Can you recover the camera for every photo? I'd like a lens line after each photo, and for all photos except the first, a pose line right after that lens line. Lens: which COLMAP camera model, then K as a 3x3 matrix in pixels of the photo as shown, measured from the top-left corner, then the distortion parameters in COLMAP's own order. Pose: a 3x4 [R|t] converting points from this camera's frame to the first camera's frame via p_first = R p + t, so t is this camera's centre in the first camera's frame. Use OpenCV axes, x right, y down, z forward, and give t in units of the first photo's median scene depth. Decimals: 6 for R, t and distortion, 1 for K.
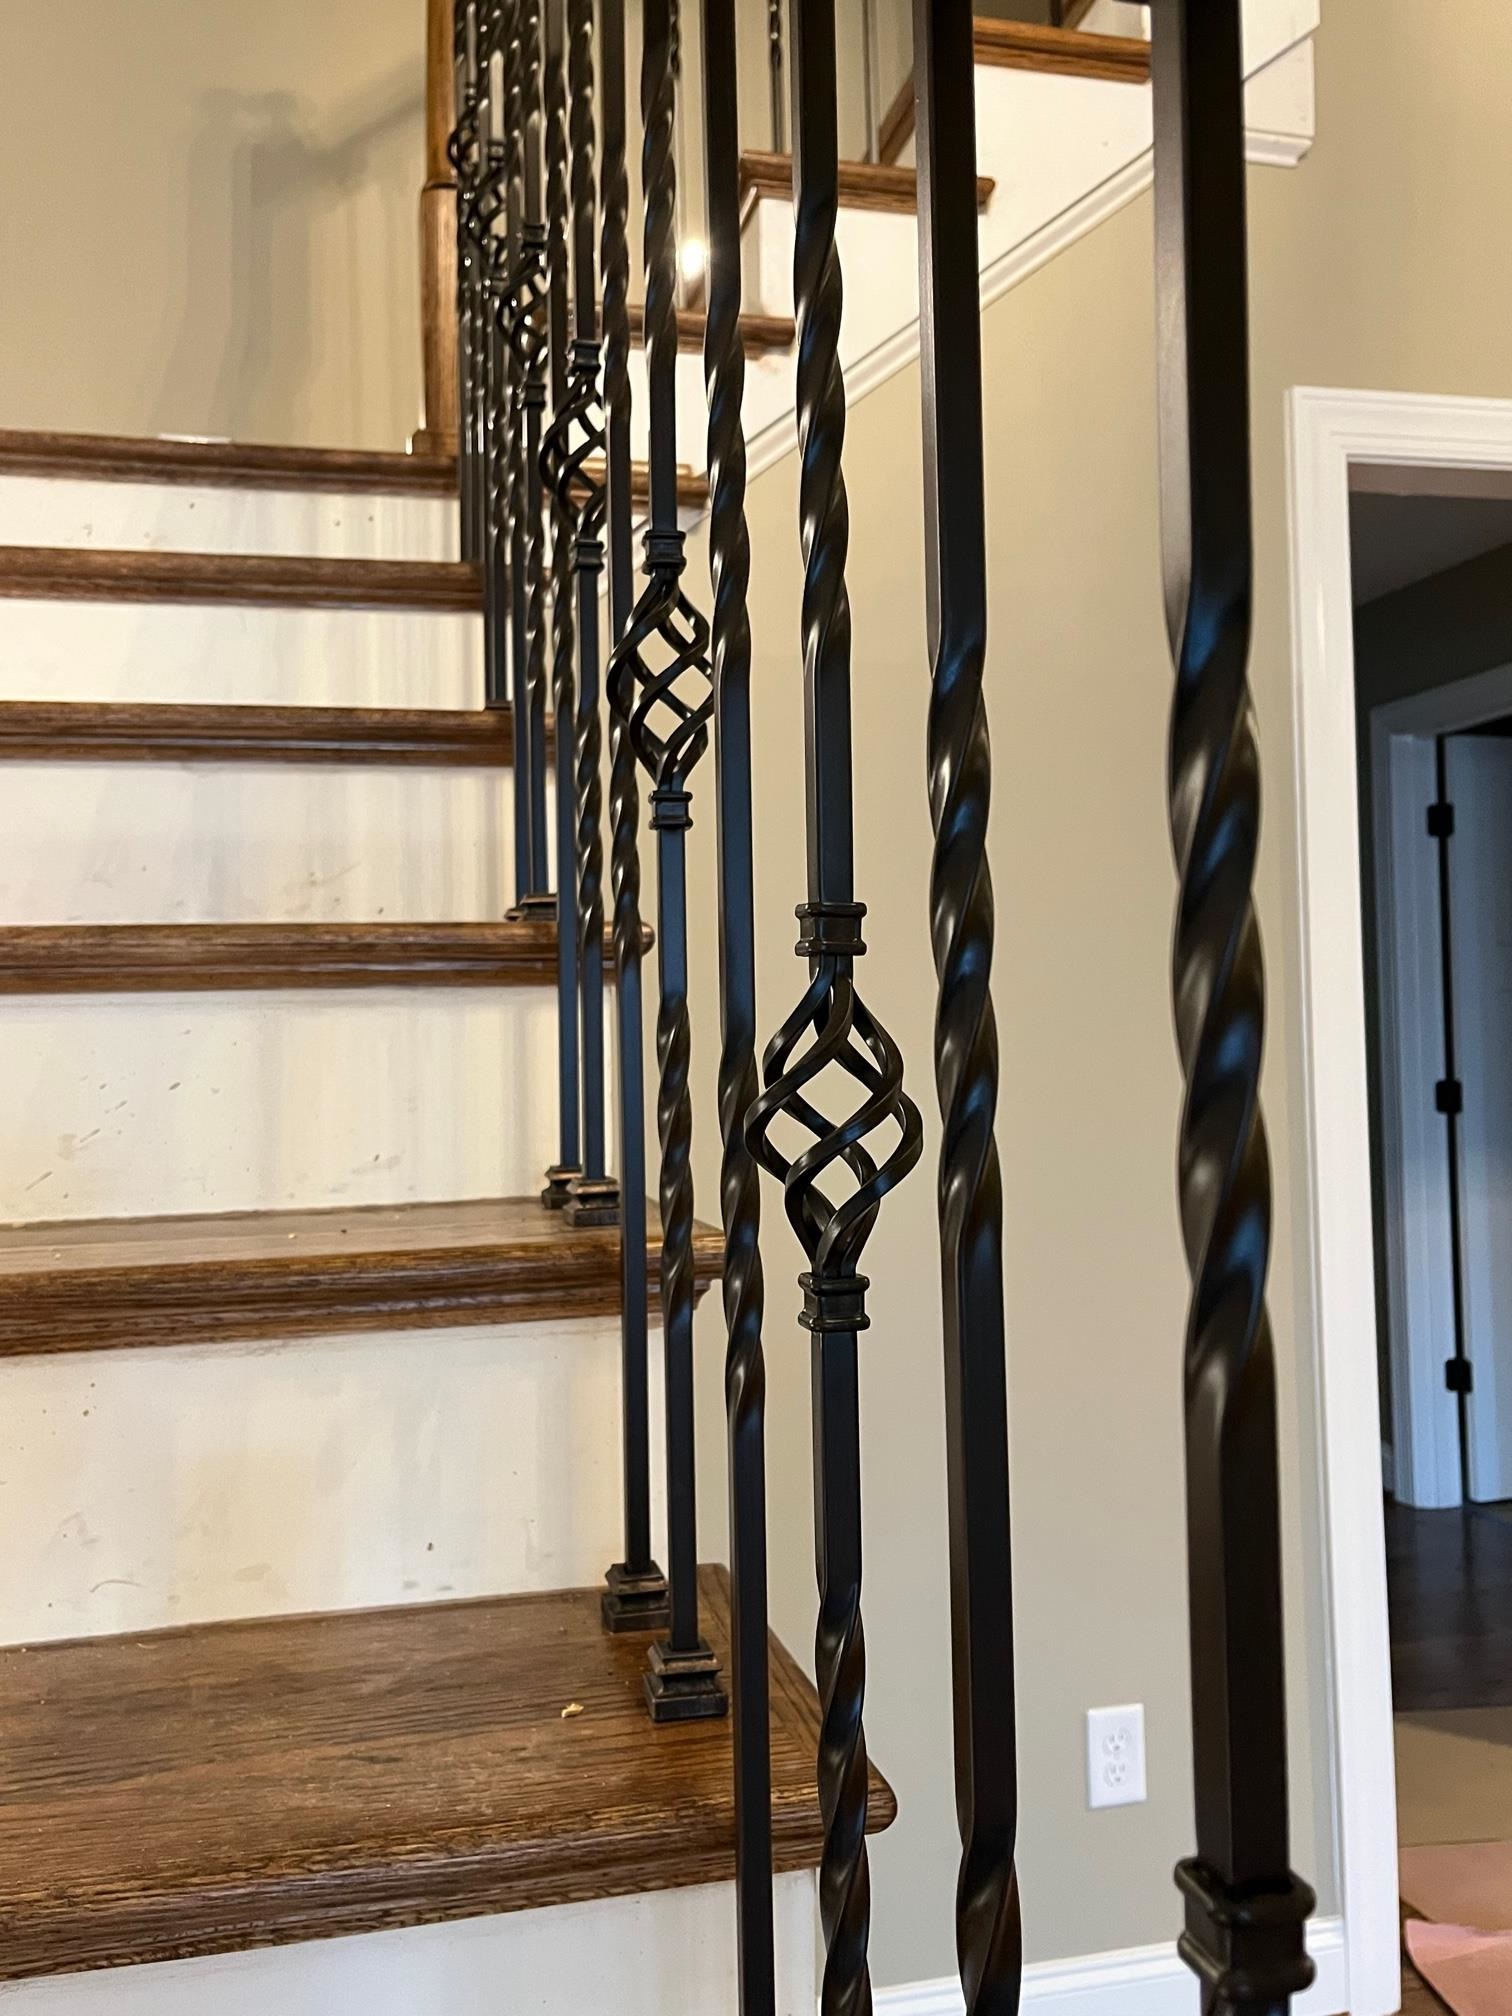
lens RADIAL K [[1725.8, 0, 756.0], [0, 1725.8, 1008.0], [0, 0, 1]] dist [0.008598, 0.004428]
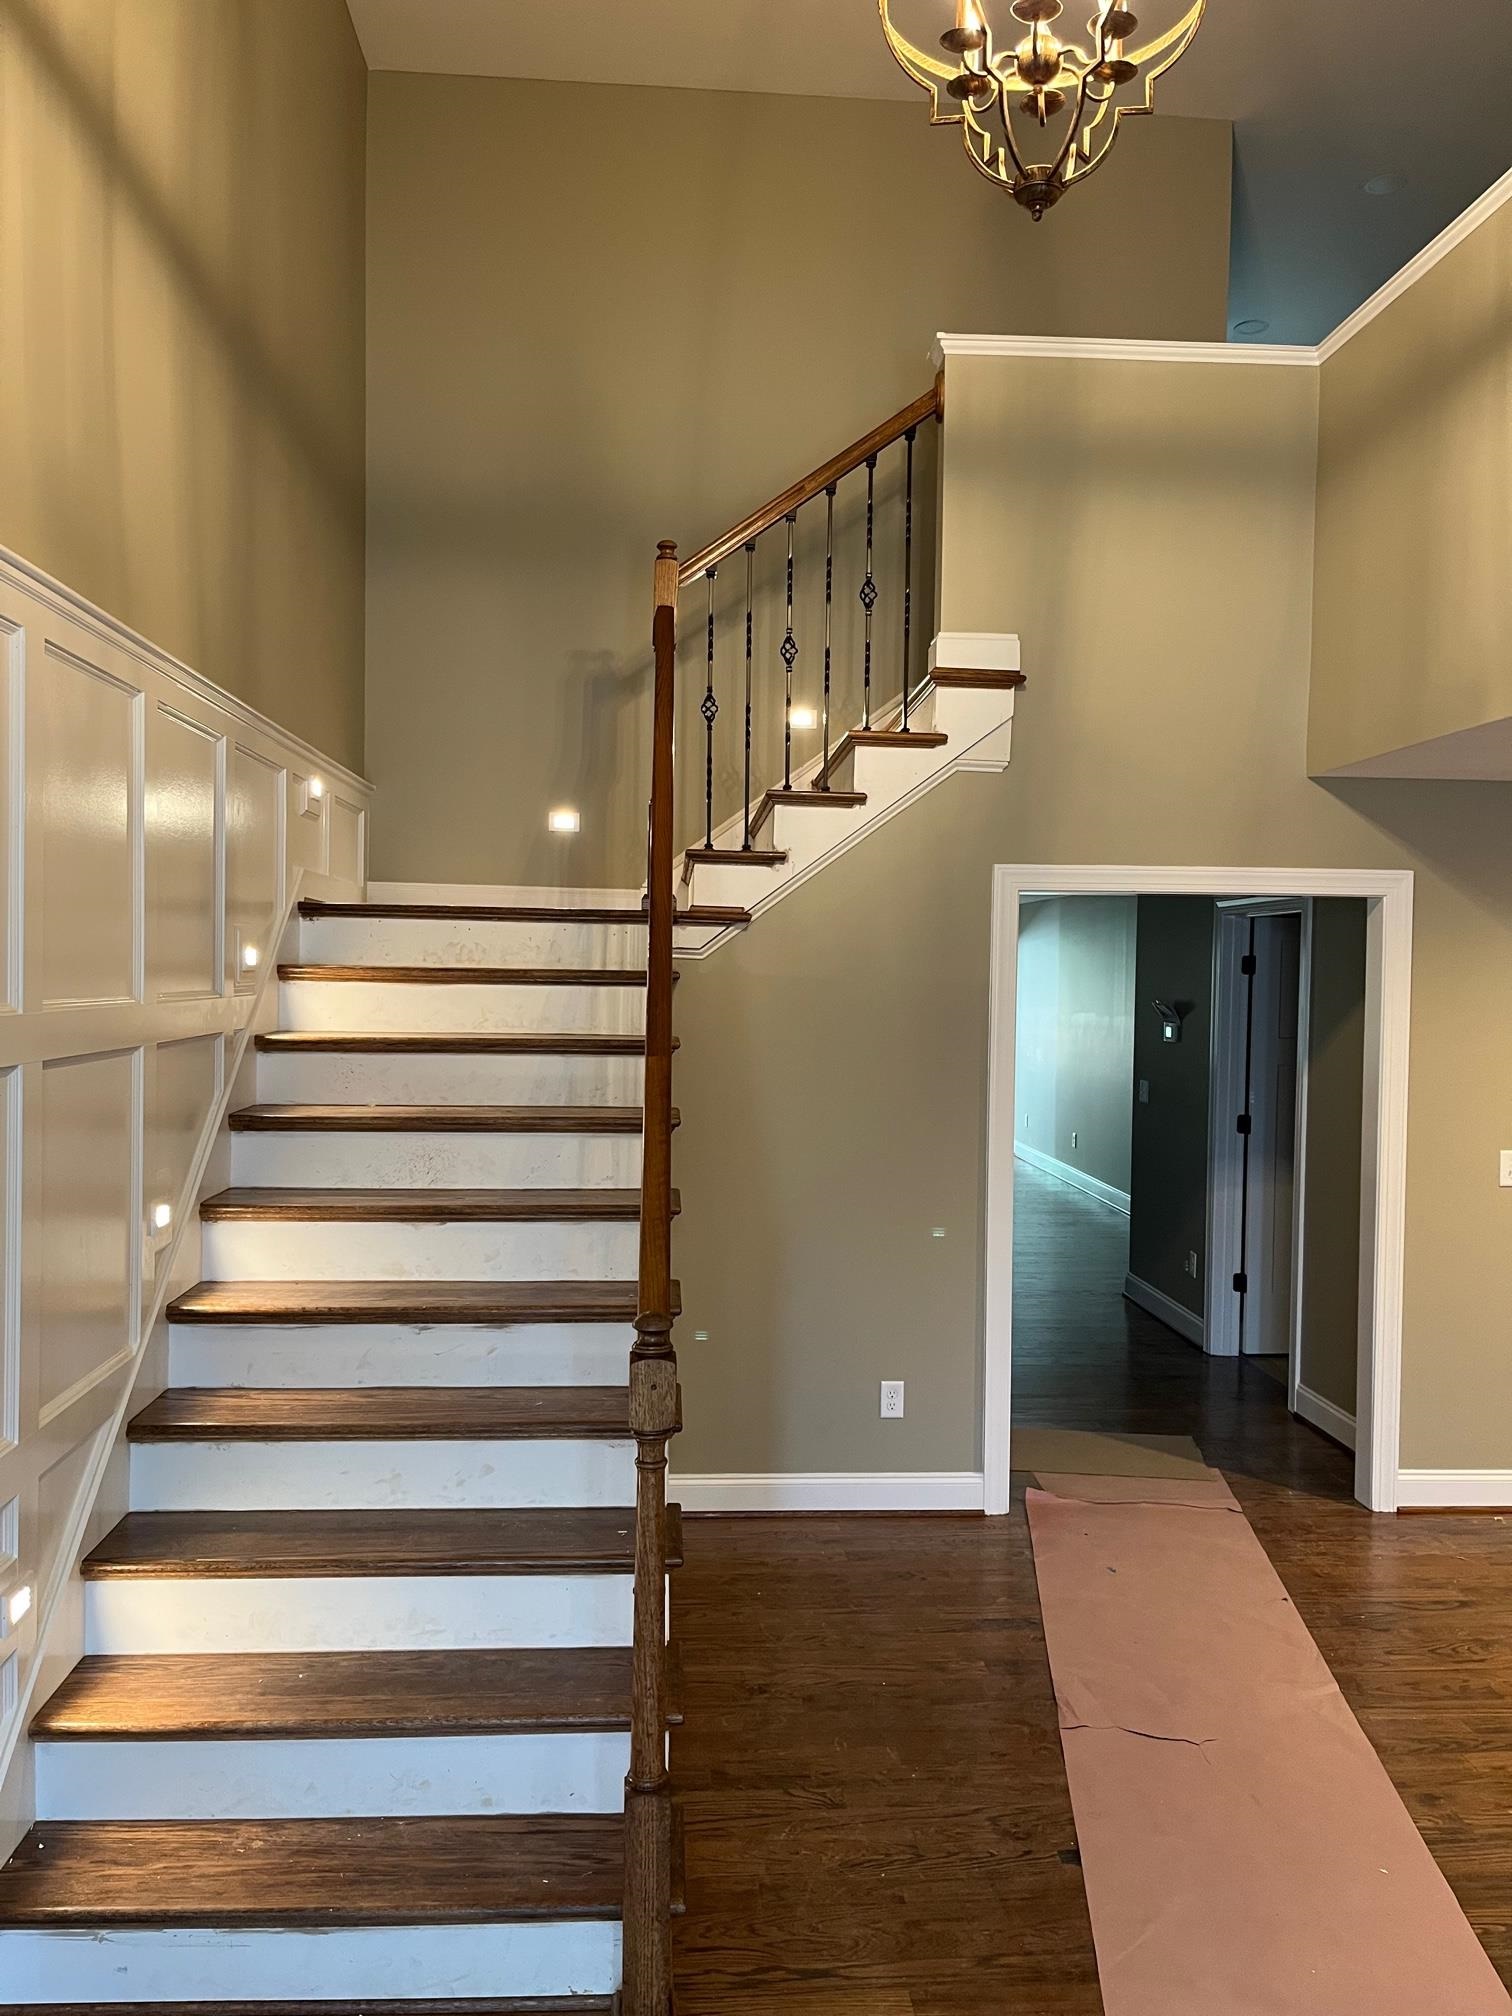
lens RADIAL K [[1540.7, 0, 756.0], [0, 1540.7, 1008.0], [0, 0, 1]] dist [0.066671, -0.111553]
pose [[0.984208, 0.042772, -0.171768, 0.383962], [-0.035051, 0.998245, 0.047731, -0.261022], [0.173508, -0.040957, 0.983980, -1.308238]]
